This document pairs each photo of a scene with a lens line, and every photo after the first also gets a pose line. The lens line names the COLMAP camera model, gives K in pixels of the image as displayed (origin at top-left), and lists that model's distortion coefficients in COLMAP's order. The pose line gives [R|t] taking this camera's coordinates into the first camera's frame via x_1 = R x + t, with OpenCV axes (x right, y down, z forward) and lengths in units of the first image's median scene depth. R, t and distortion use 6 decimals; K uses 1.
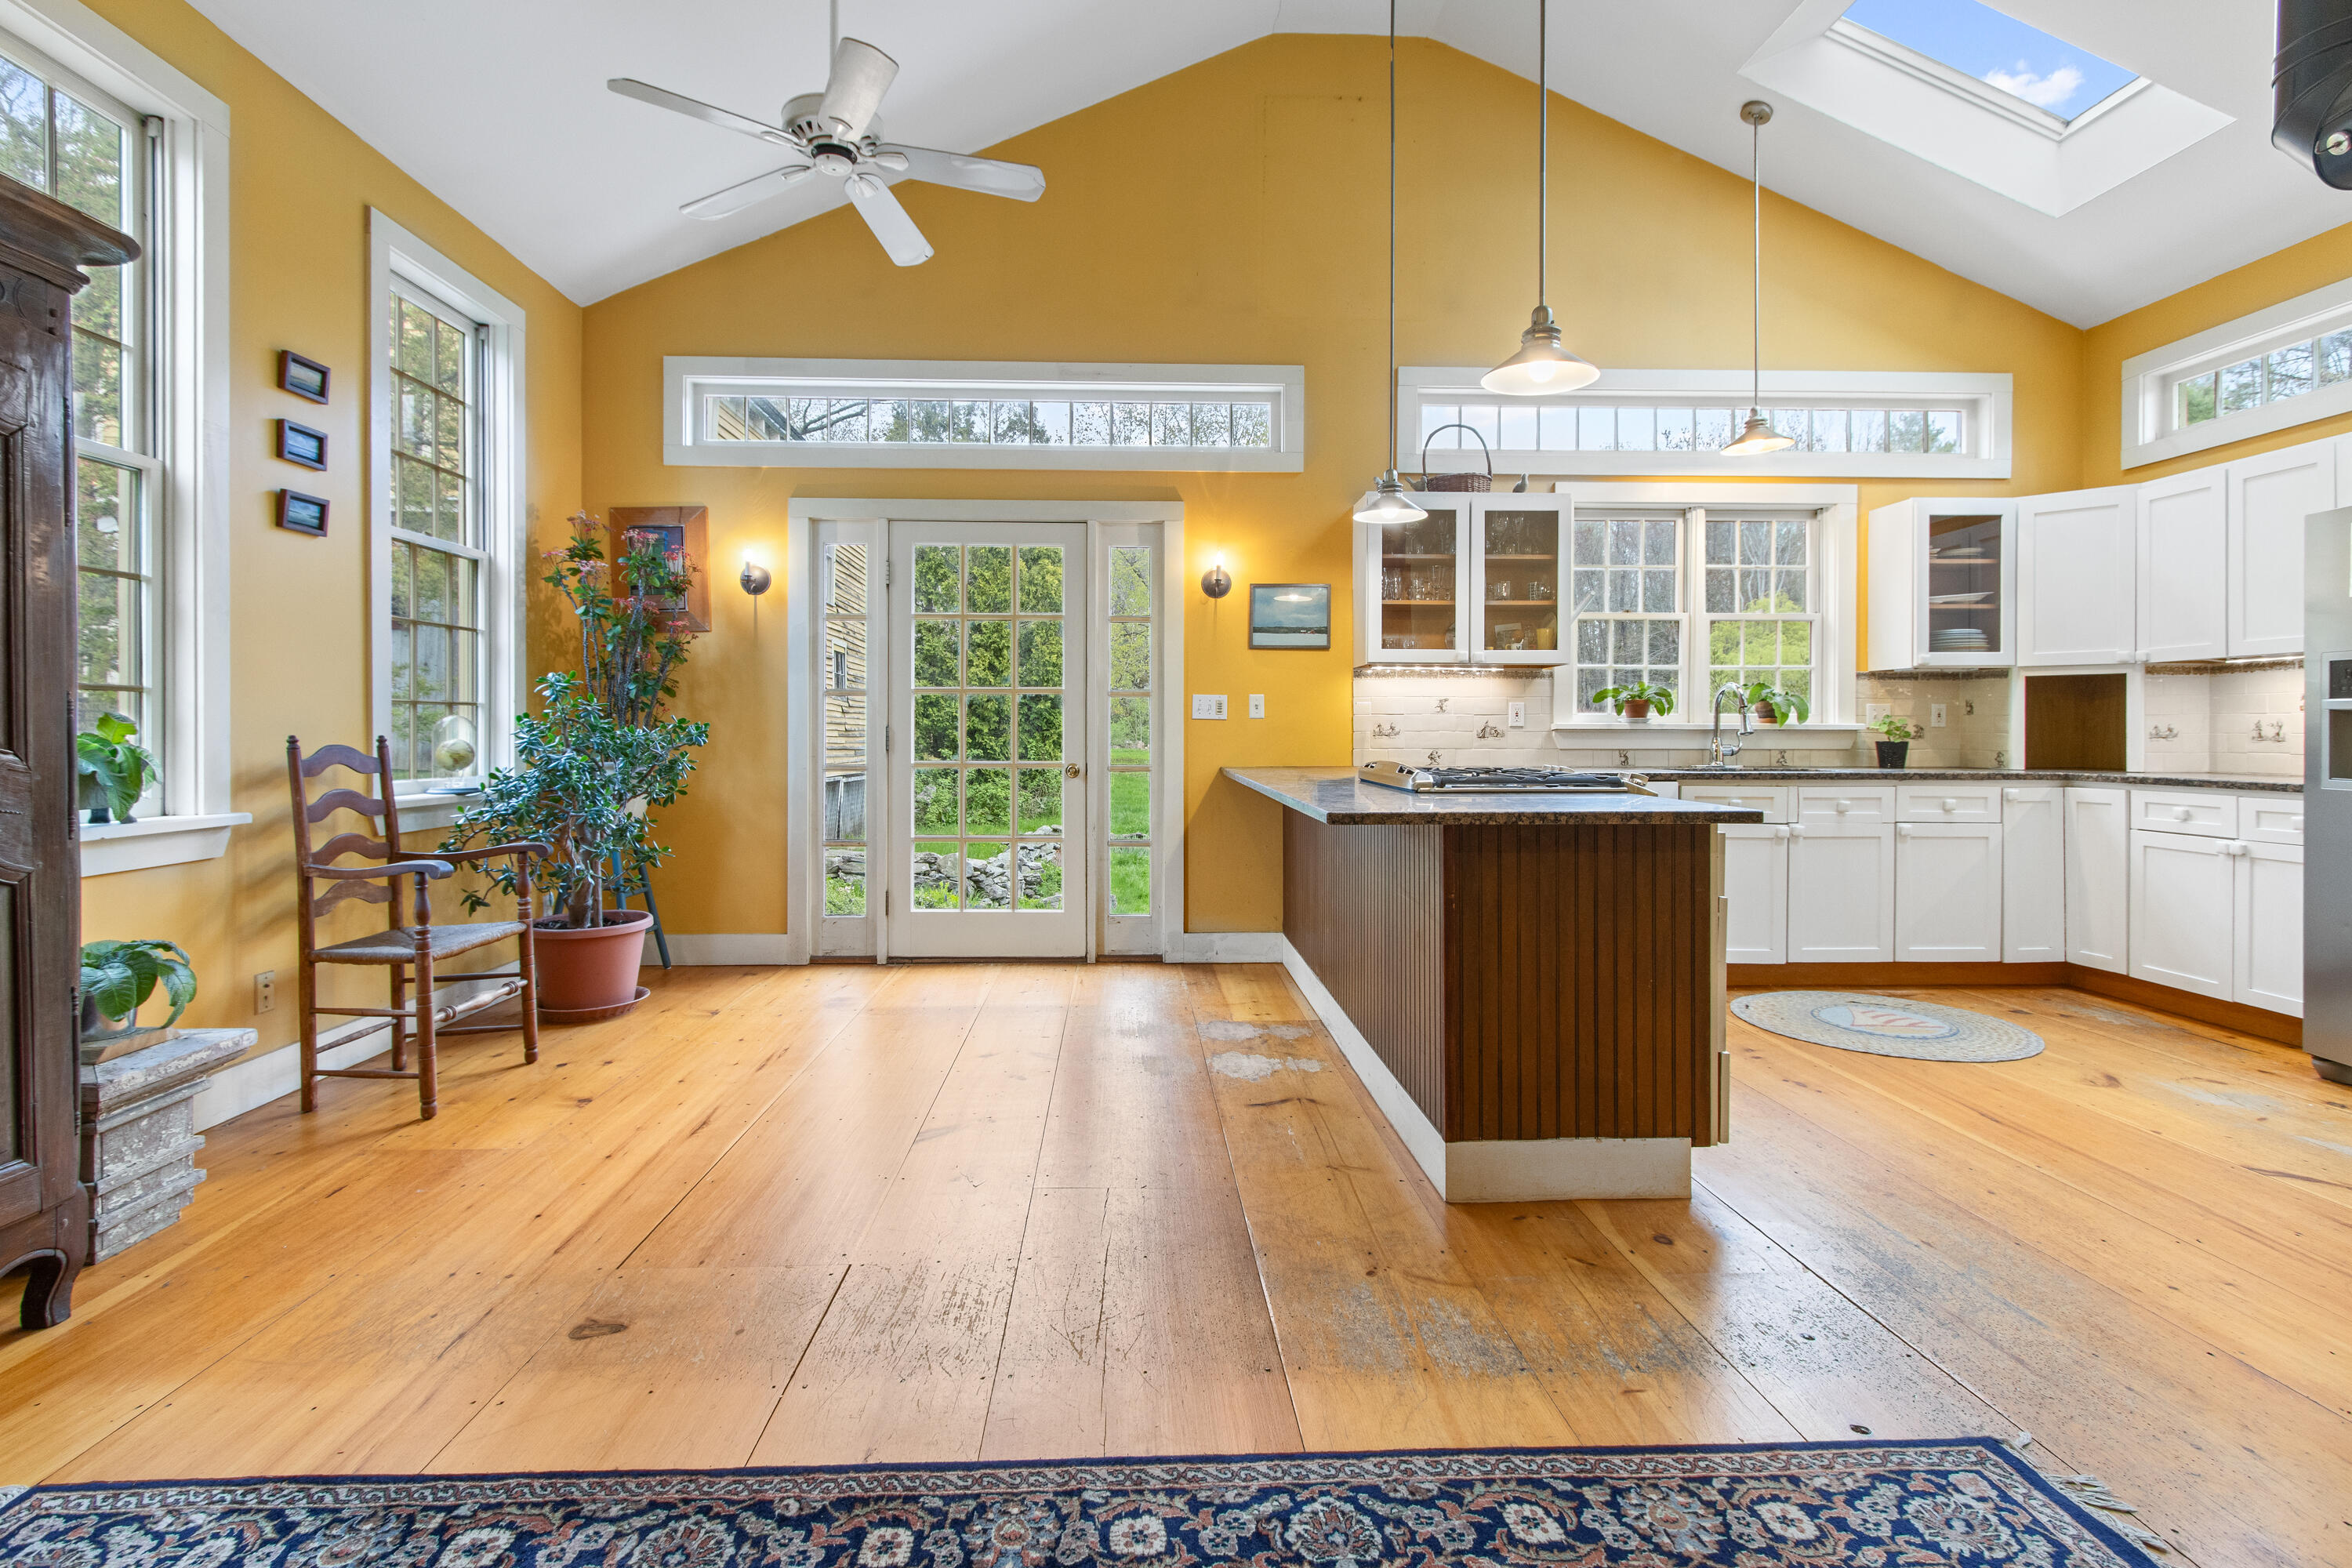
lens RADIAL K [[1090.0, 0, 1162.0], [0, 1090.0, 741.9], [0, 0, 1]] dist [0.001568, -0.001286]
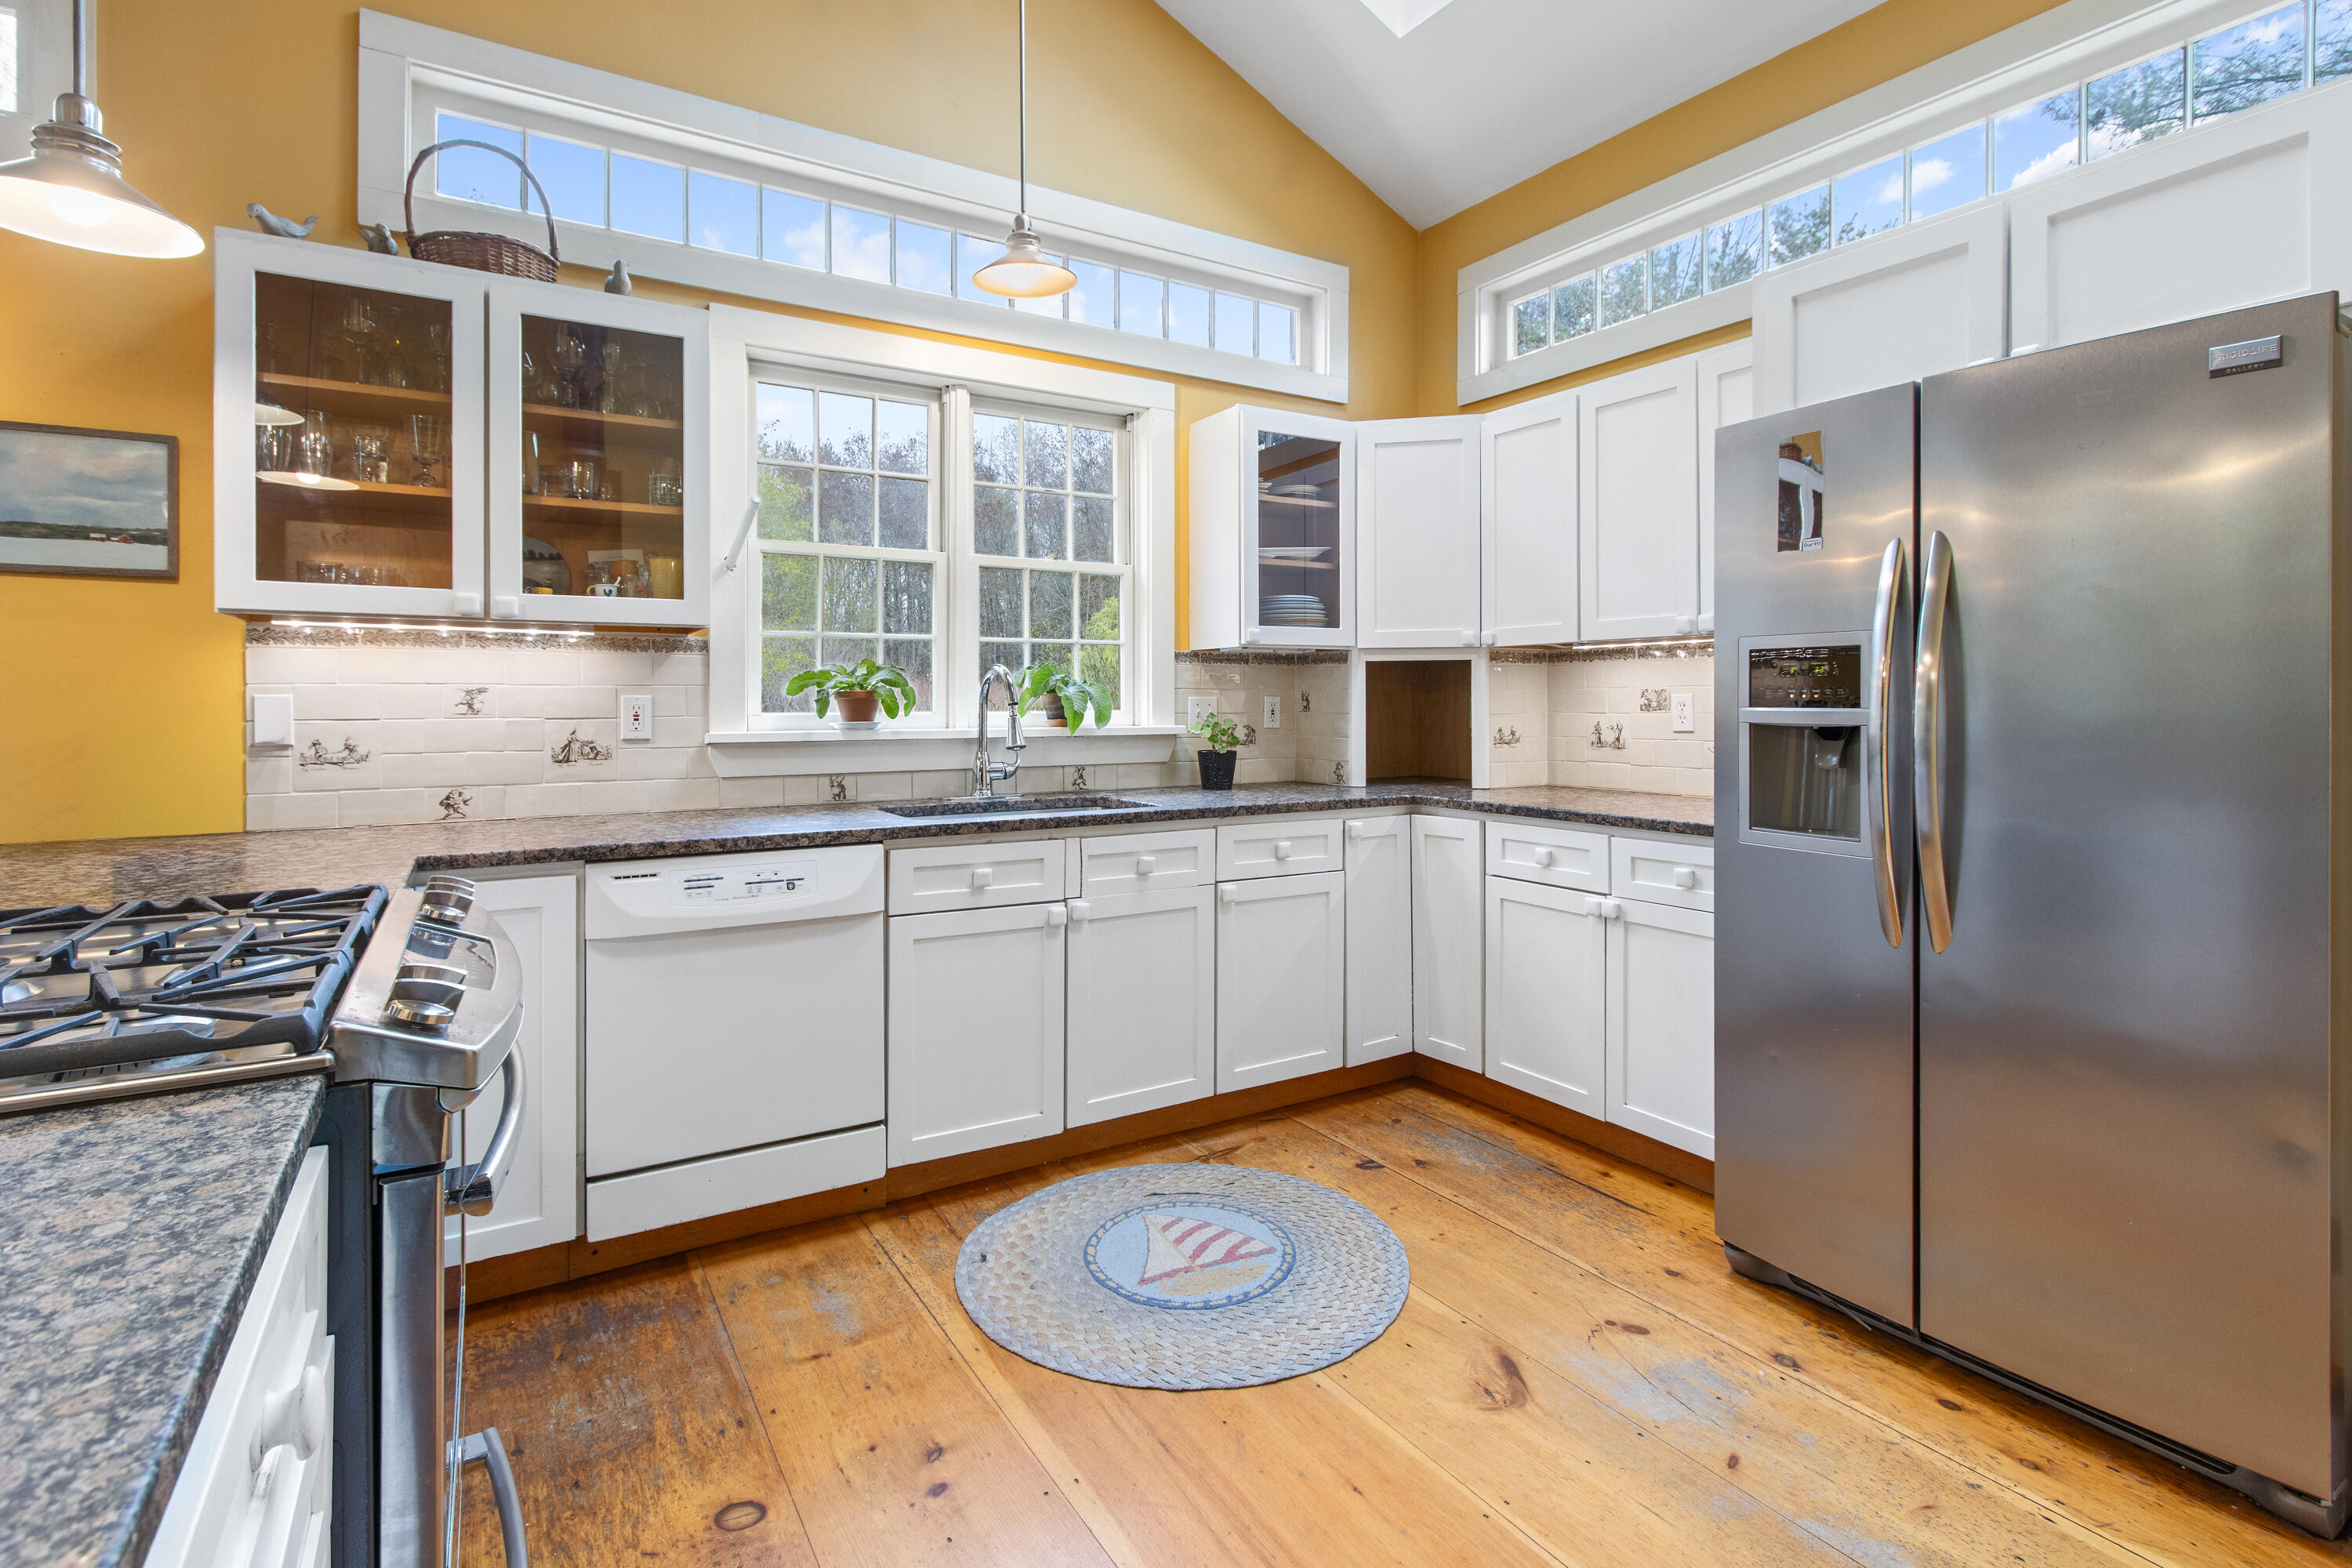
lens RADIAL K [[1090.0, 0, 1173.5], [0, 1090.0, 724.0], [0, 0, 1]] dist [0.001568, -0.001286]
pose [[0.869821, -0.013353, 0.493187, 0.302752], [0.007836, 0.999881, 0.013252, -0.028073], [-0.493306, -0.007662, 0.869822, 0.408331]]
